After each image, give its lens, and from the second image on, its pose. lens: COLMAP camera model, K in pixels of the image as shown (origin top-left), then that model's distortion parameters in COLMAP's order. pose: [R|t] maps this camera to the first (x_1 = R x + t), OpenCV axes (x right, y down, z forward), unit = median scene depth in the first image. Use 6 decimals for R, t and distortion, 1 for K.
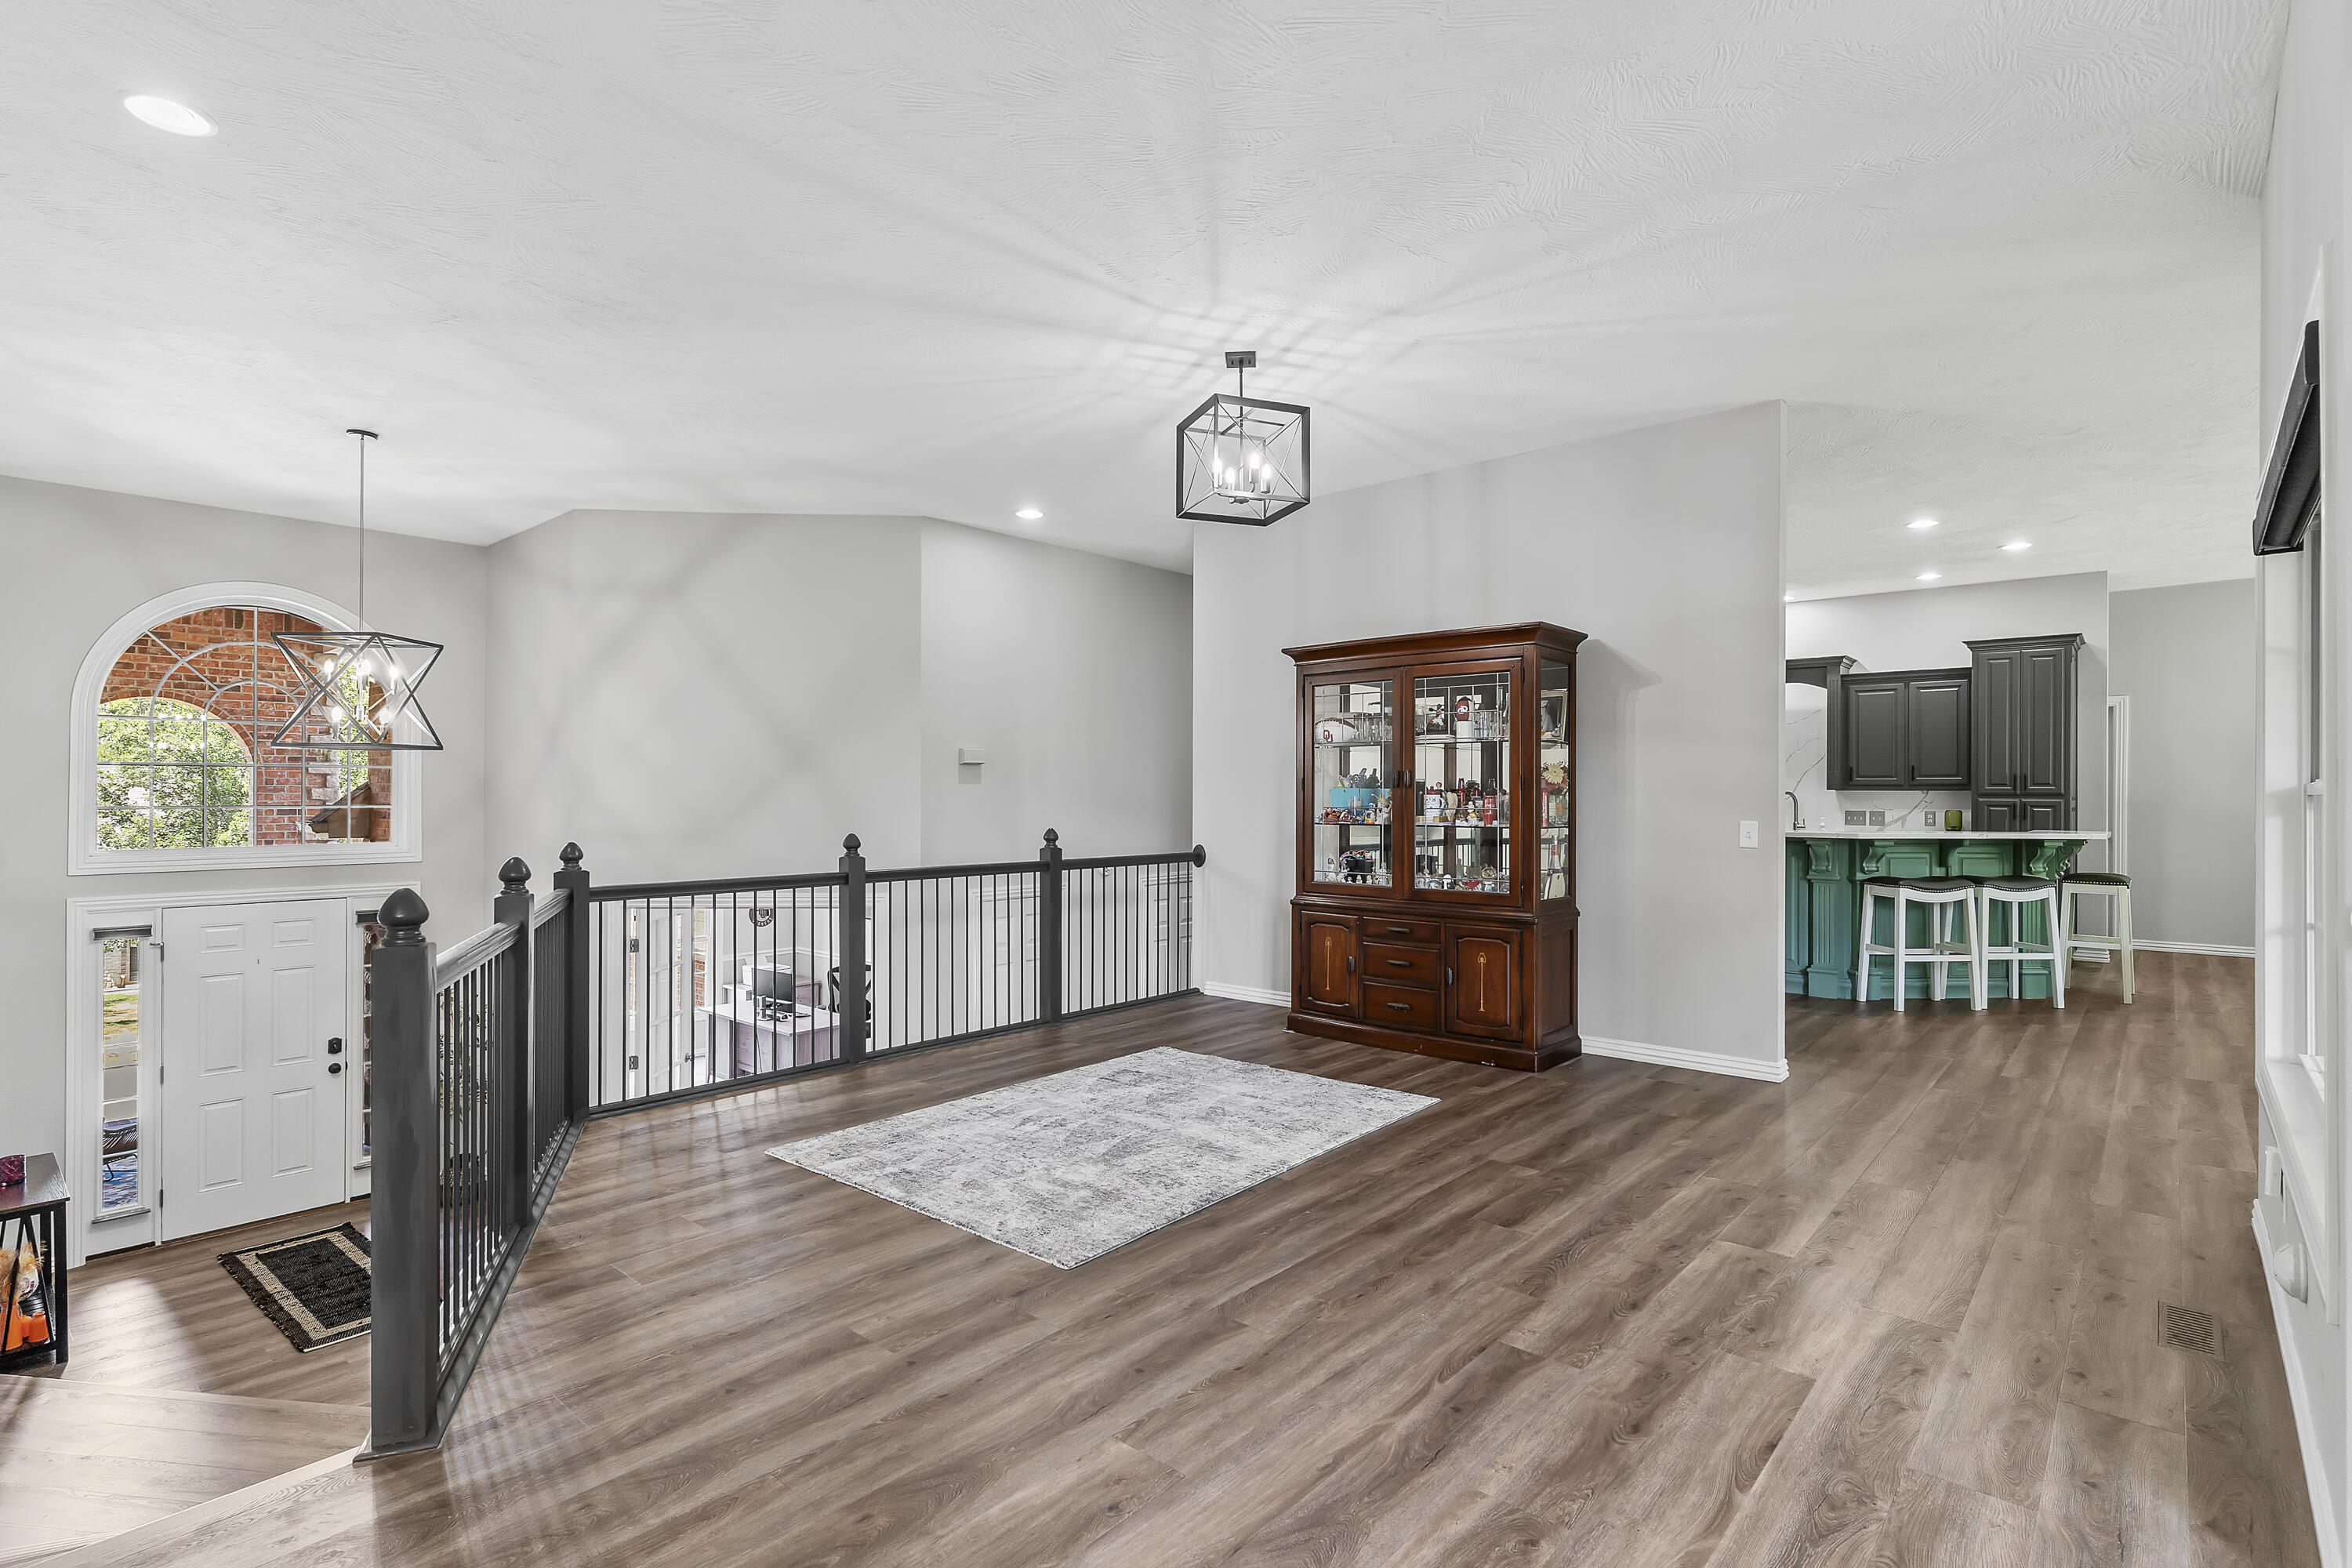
lens RADIAL K [[1137.2, 0, 1182.5], [0, 1137.2, 793.3], [0, 0, 1]] dist [-0.001296, -0.001600]
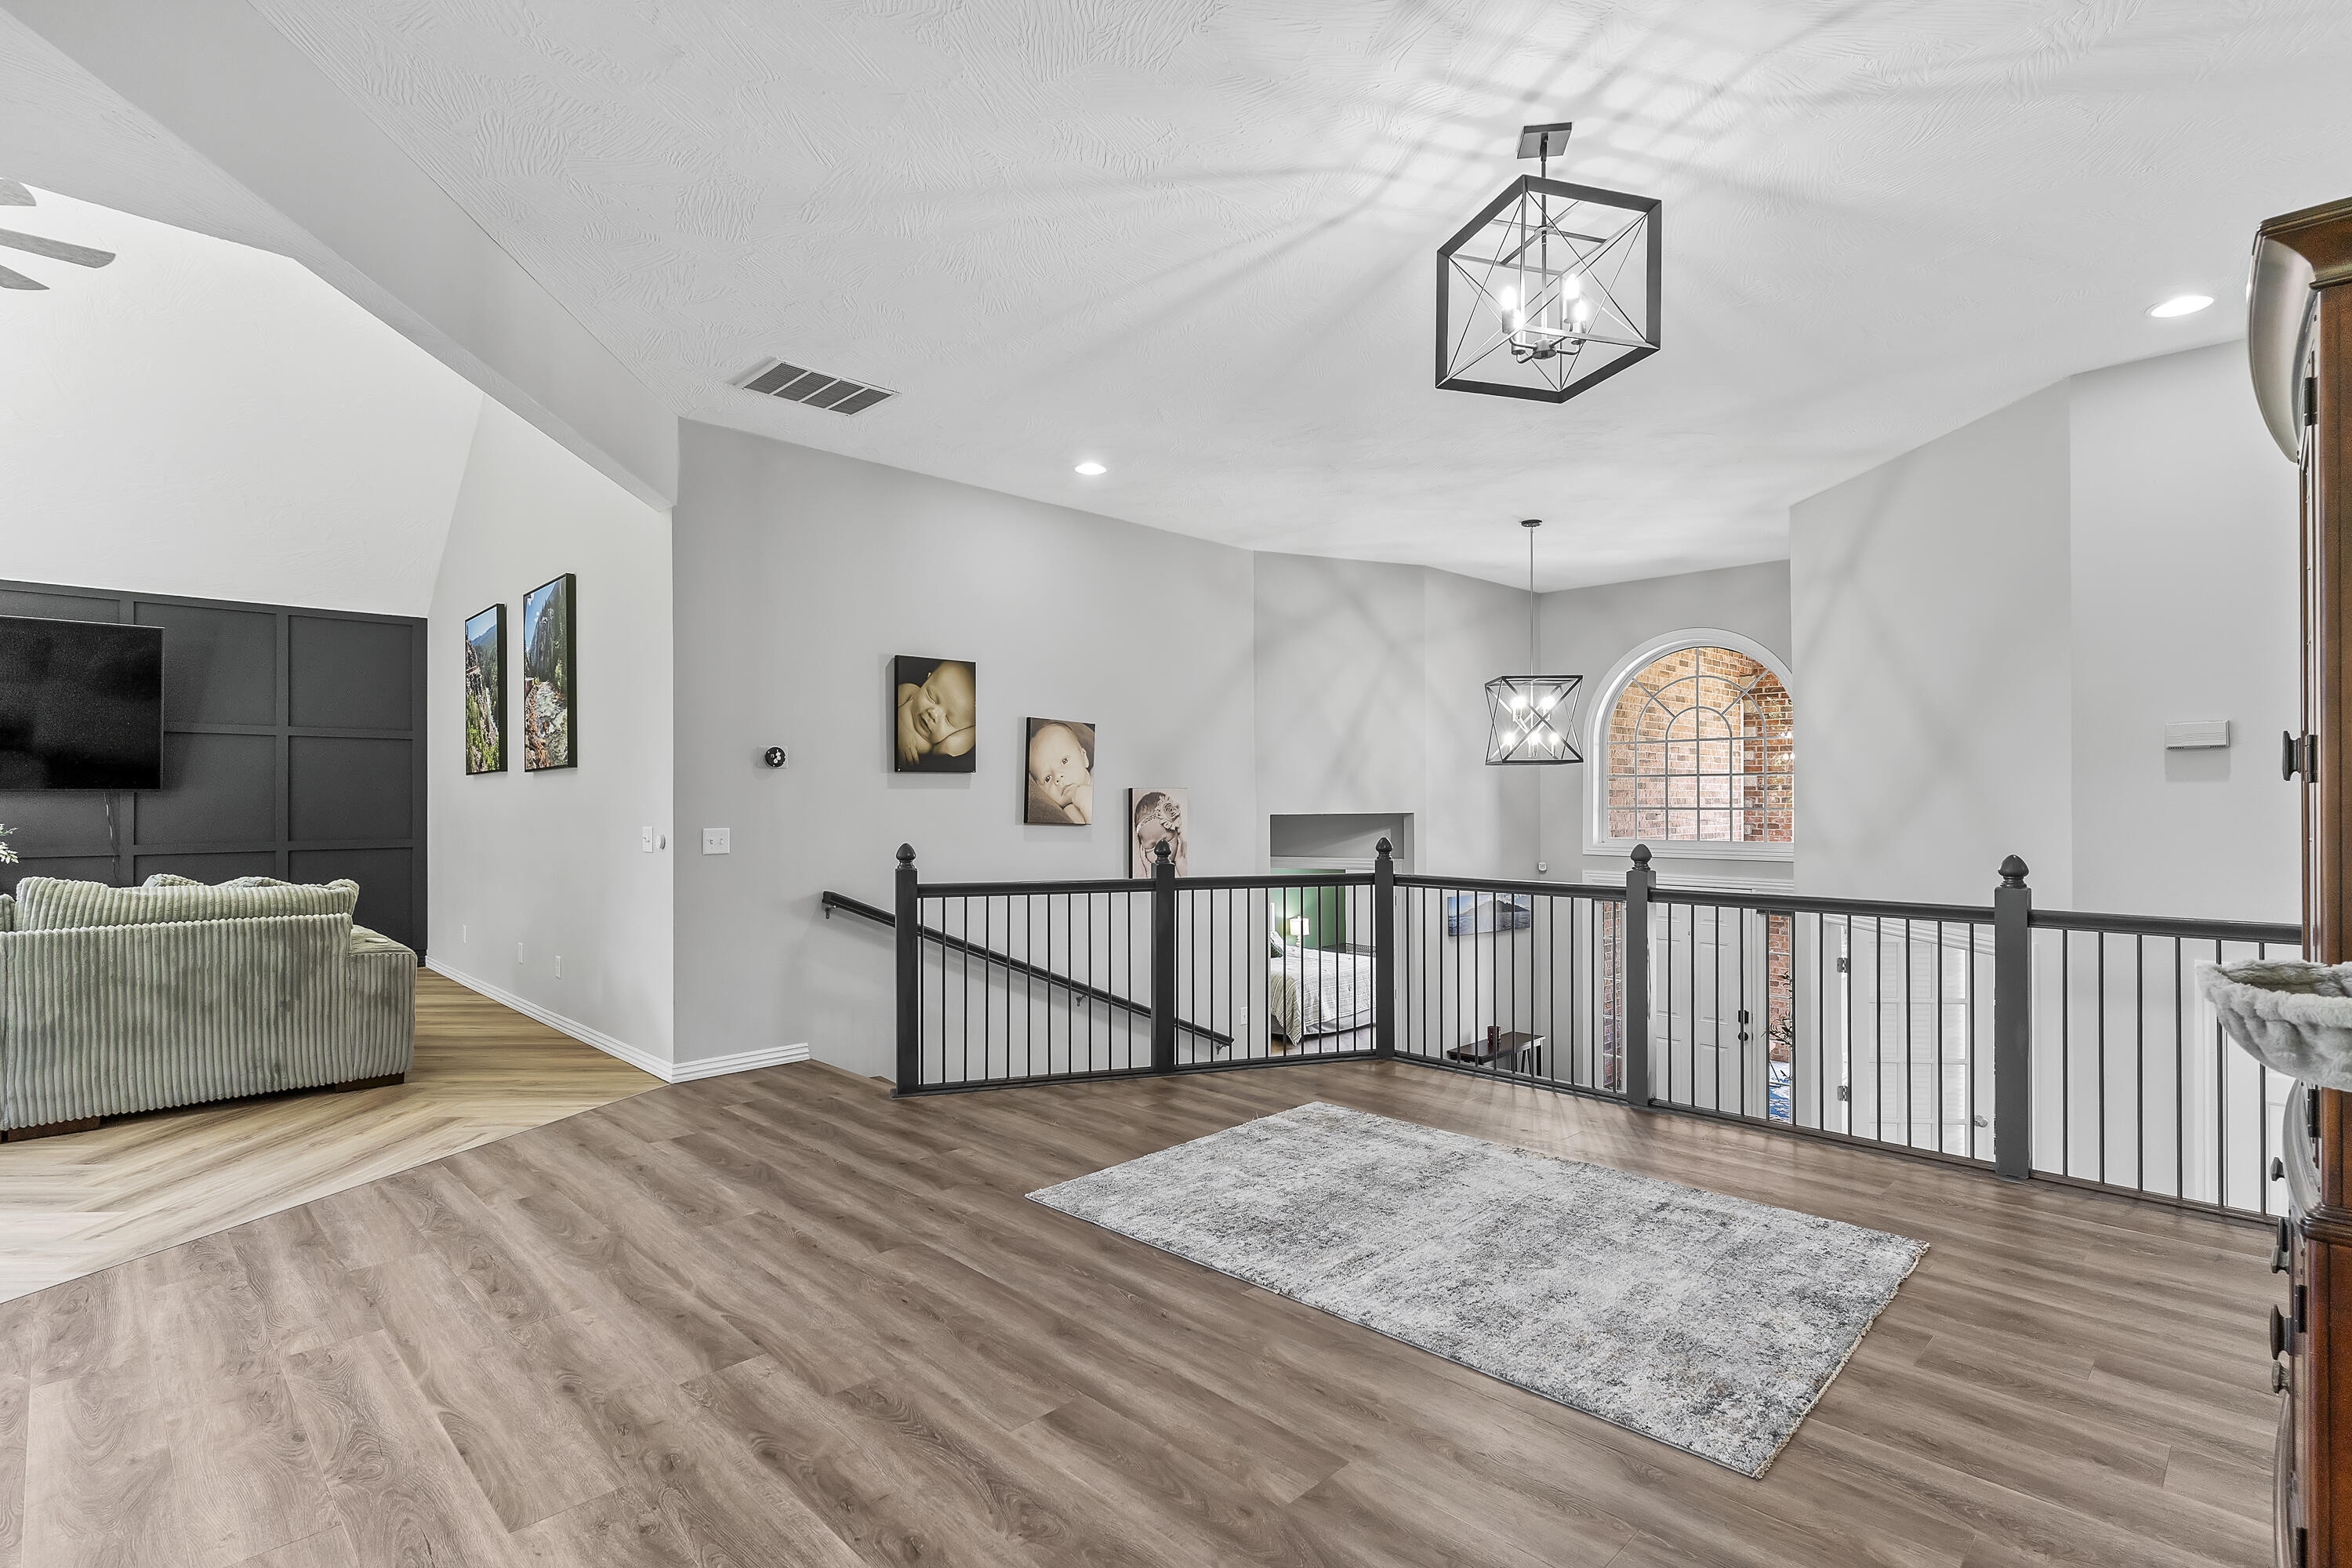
lens RADIAL K [[1137.2, 0, 1182.5], [0, 1137.2, 793.3], [0, 0, 1]] dist [-0.001296, -0.001600]
pose [[-0.075966, -0.006137, -0.997092, 0.952547], [0.001462, 0.999979, -0.006266, 0.001945], [0.997109, -0.001934, -0.075955, 1.106625]]
